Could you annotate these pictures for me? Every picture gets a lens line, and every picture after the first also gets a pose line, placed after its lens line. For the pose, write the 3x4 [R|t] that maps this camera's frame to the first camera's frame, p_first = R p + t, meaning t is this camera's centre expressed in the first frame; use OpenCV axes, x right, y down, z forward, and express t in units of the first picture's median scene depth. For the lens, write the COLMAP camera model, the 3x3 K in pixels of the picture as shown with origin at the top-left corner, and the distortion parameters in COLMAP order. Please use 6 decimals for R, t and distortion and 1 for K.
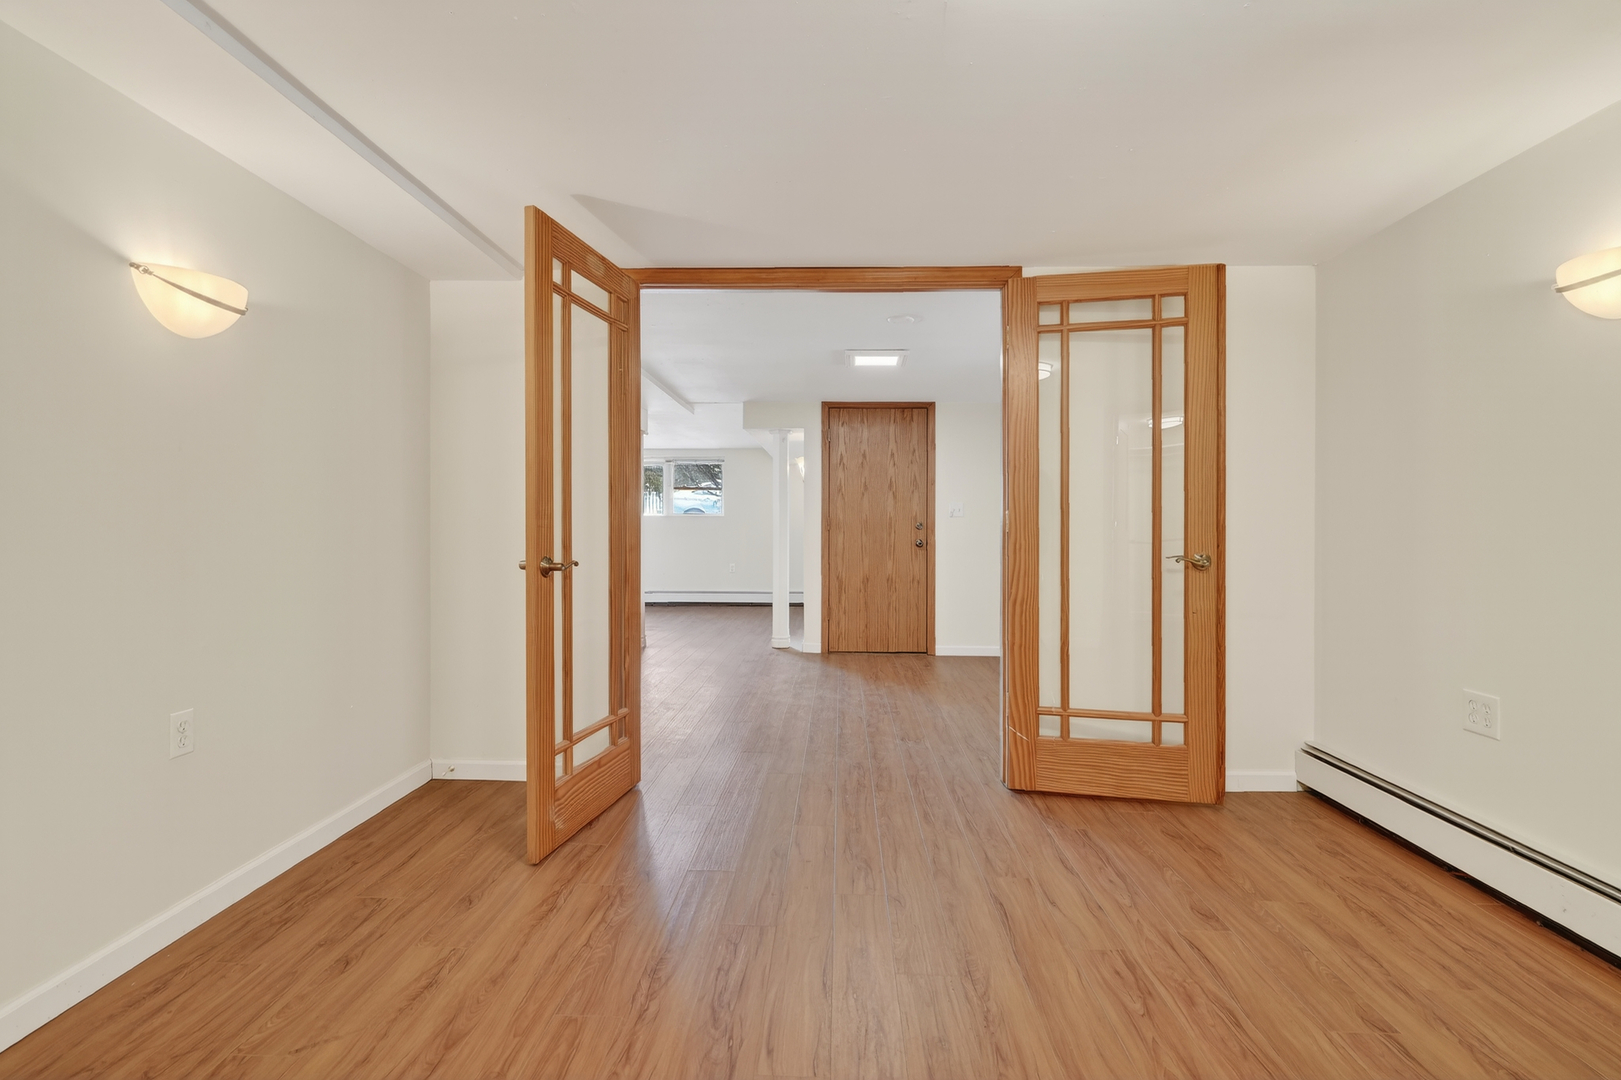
lens RADIAL K [[747.6, 0, 816.1], [0, 747.6, 525.6], [0, 0, 1]] dist [0.003260, 0.000792]
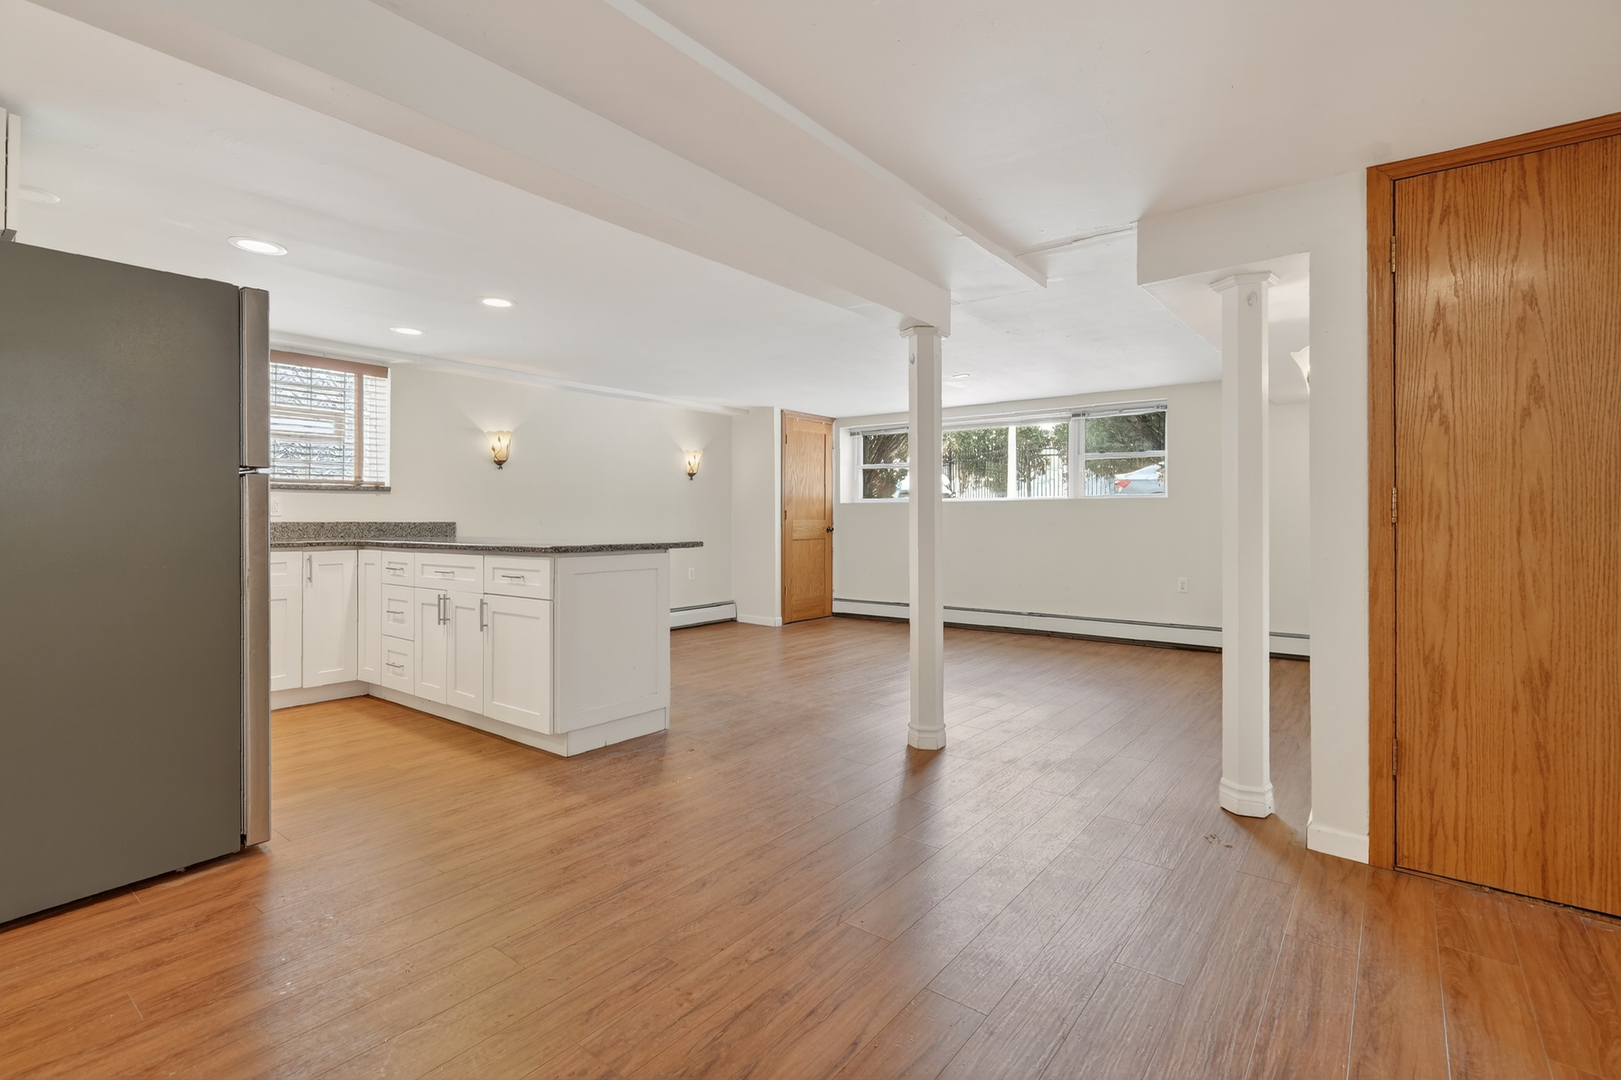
lens RADIAL K [[757.5, 0, 814.1], [0, 757.5, 508.9], [0, 0, 1]] dist [0.001080, -0.000489]
pose [[0.812702, -0.006187, -0.582646, 0.006178], [0.001368, 0.999961, -0.008711, 0.003805], [0.582677, 0.006283, 0.812679, 1.153506]]
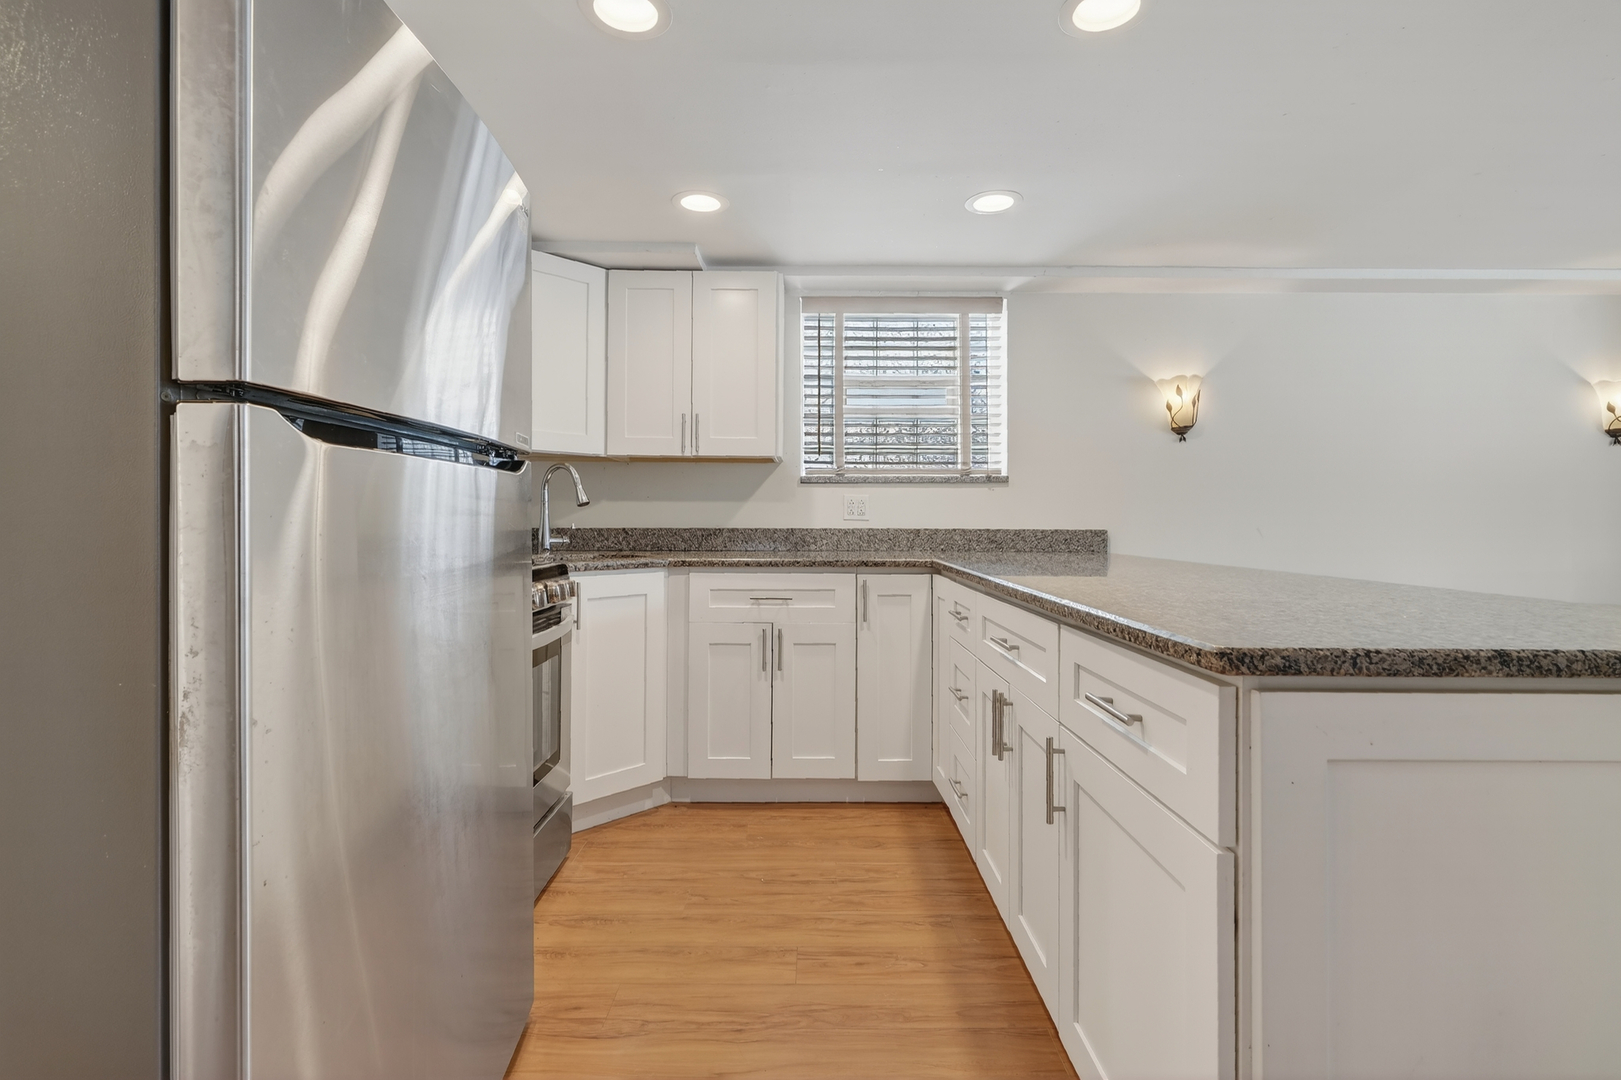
lens RADIAL K [[750.9, 0, 816.8], [0, 750.9, 516.6], [0, 0, 1]] dist [-0.000114, 0.000238]
pose [[0.045603, -0.001348, -0.998959, -0.652184], [0.001199, 0.999998, -0.001295, -0.000730], [0.998959, -0.001139, 0.045605, 1.646617]]
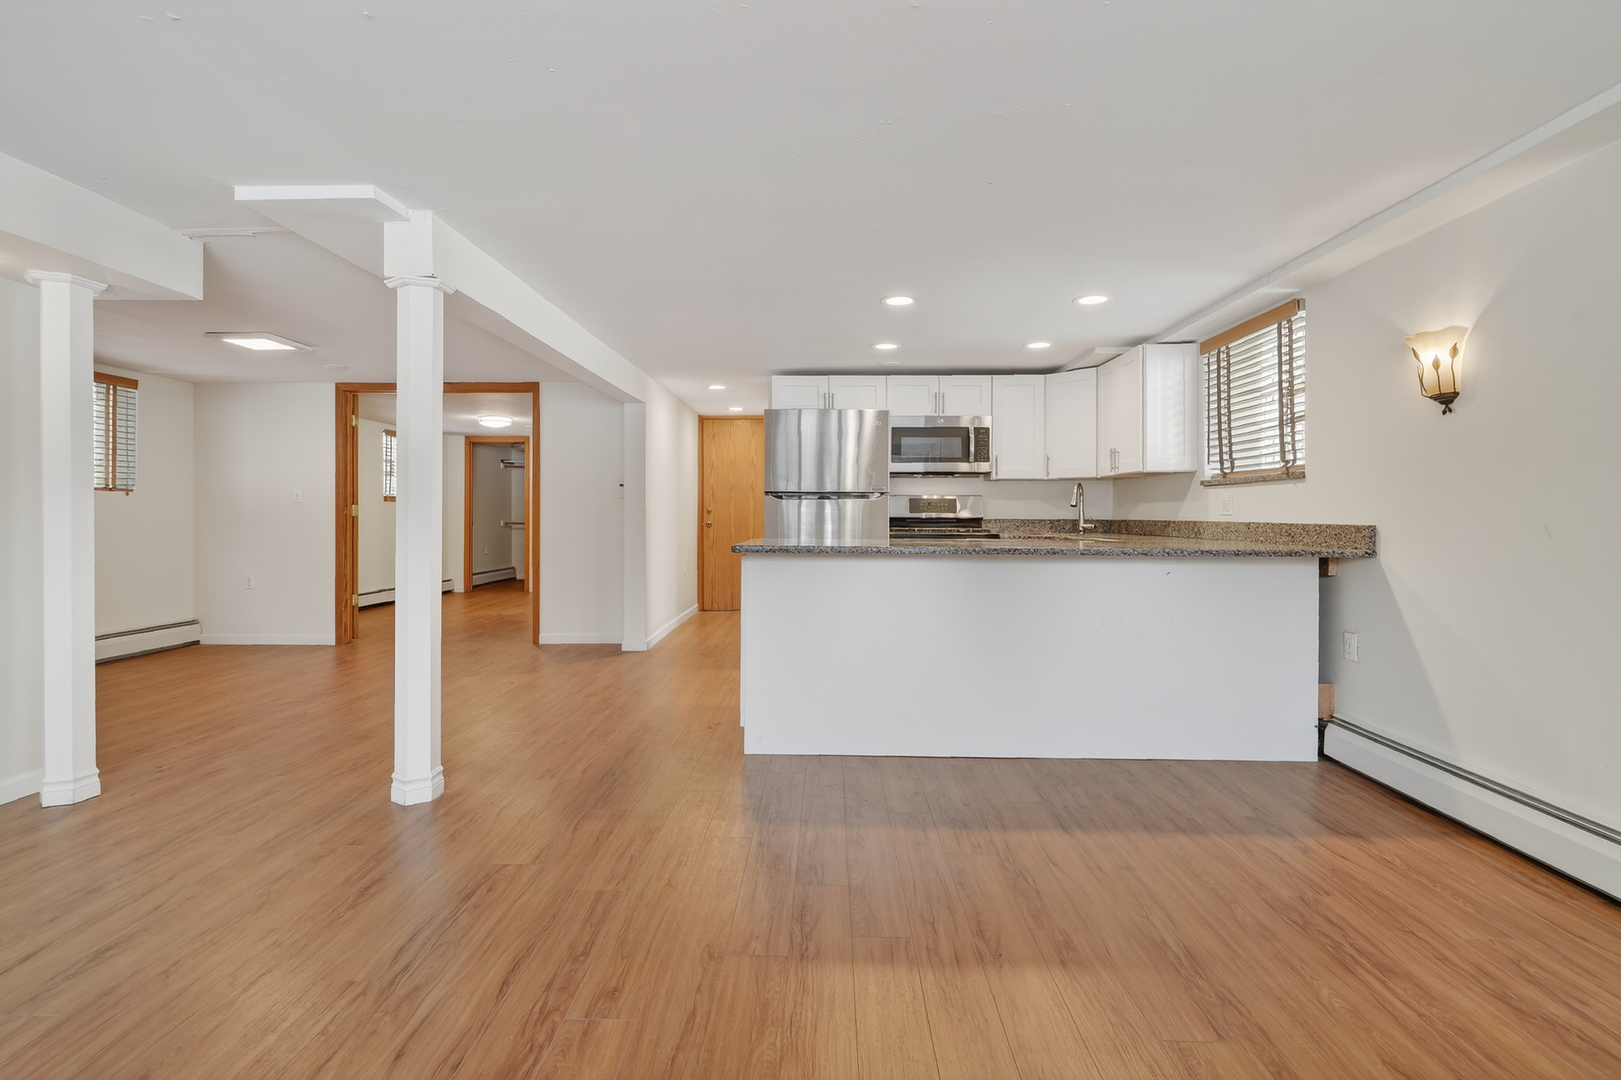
lens RADIAL K [[742.4, 0, 814.4], [0, 742.4, 518.3], [0, 0, 1]] dist [0.000298, 0.000549]
pose [[-0.999882, -0.001615, -0.015269, -1.001013], [-0.001651, 0.999996, 0.002365, 0.007842], [0.015265, 0.002390, -0.999881, 3.113951]]
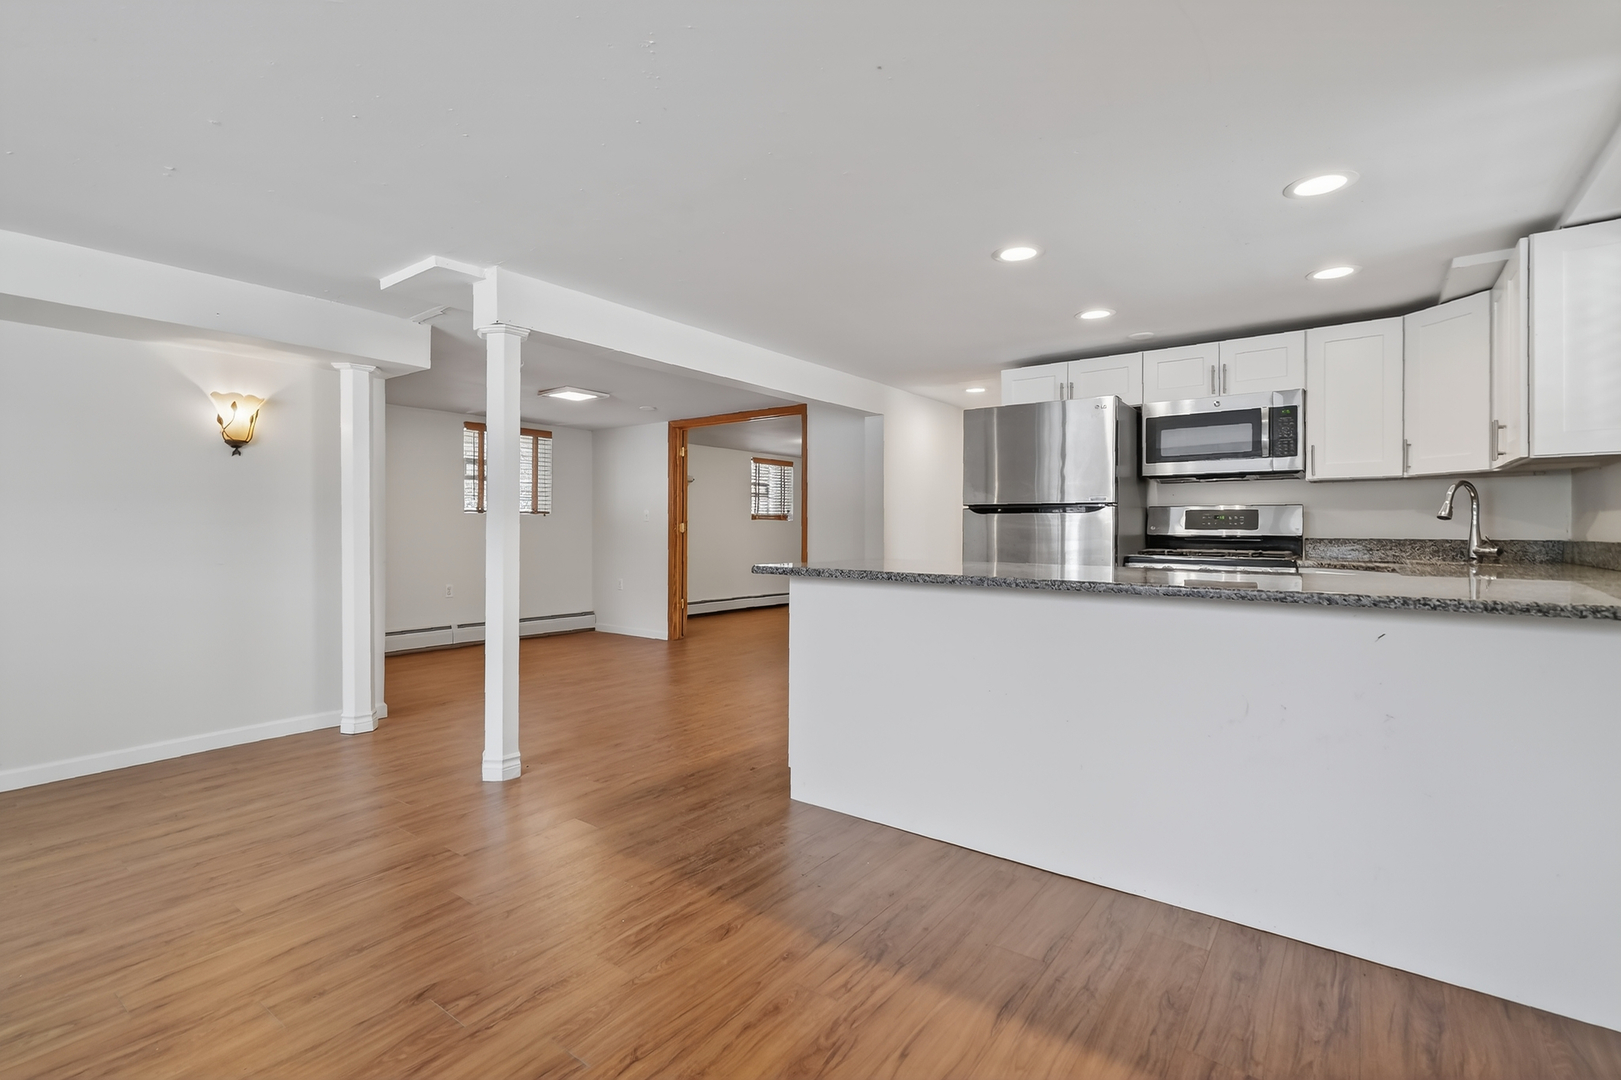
lens RADIAL K [[748.1, 0, 806.2], [0, 748.1, 537.8], [0, 0, 1]] dist [-0.001638, 0.000145]
pose [[-0.821882, -0.006921, 0.569615, -1.488290], [-0.003215, 0.999967, 0.007512, 0.005847], [-0.569648, 0.004343, -0.821877, 2.819637]]
